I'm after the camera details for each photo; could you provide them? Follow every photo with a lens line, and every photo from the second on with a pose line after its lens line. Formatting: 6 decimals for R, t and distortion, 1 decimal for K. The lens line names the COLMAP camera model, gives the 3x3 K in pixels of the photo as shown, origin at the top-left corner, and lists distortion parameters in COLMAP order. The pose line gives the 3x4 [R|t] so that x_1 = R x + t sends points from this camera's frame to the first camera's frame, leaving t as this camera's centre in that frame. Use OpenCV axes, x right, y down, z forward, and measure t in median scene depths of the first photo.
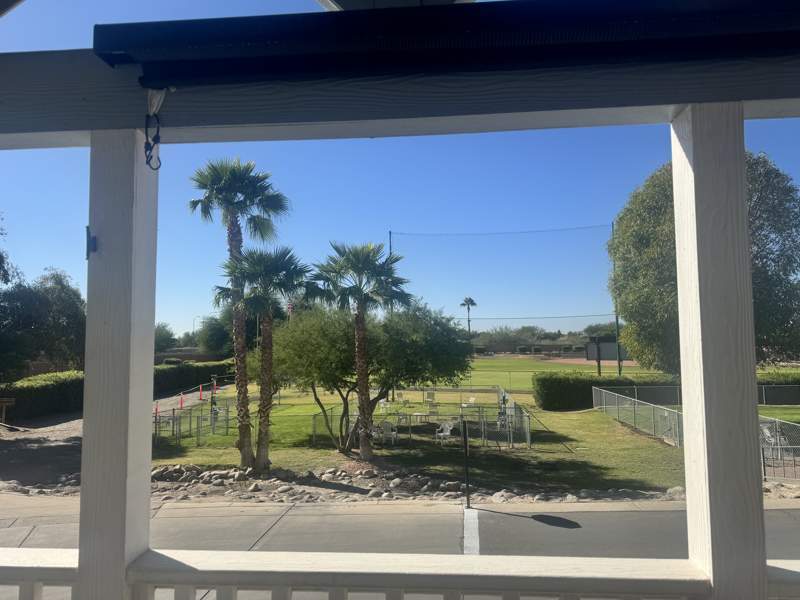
lens RADIAL K [[554.9, 0, 395.5], [0, 554.9, 285.5], [0, 0, 1]] dist [0.104667, -0.147924]
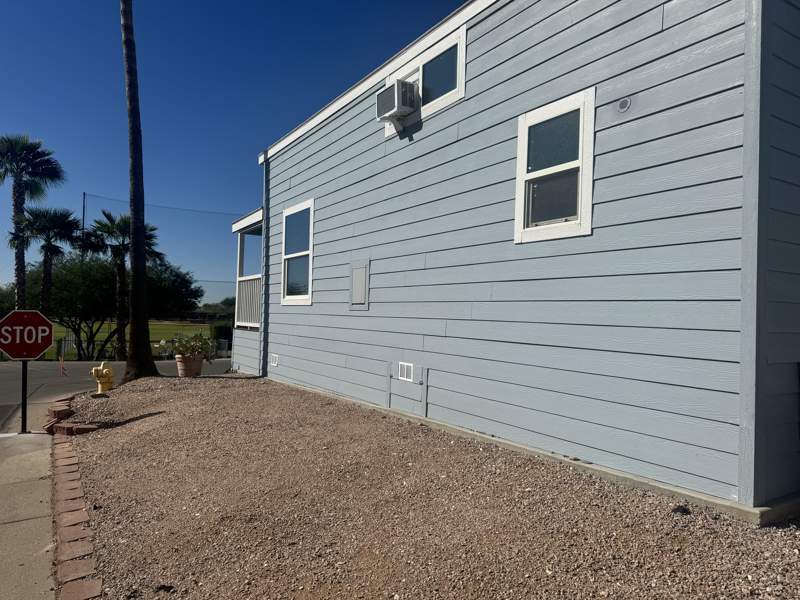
lens RADIAL K [[559.3, 0, 400.0], [0, 559.3, 300.0], [0, 0, 1]] dist [0.054119, -0.149144]
pose [[0.803815, 0.050634, 0.592720, -0.295254], [-0.094608, 0.994571, 0.043340, 0.012354], [-0.587308, -0.090914, 0.804242, -0.492625]]
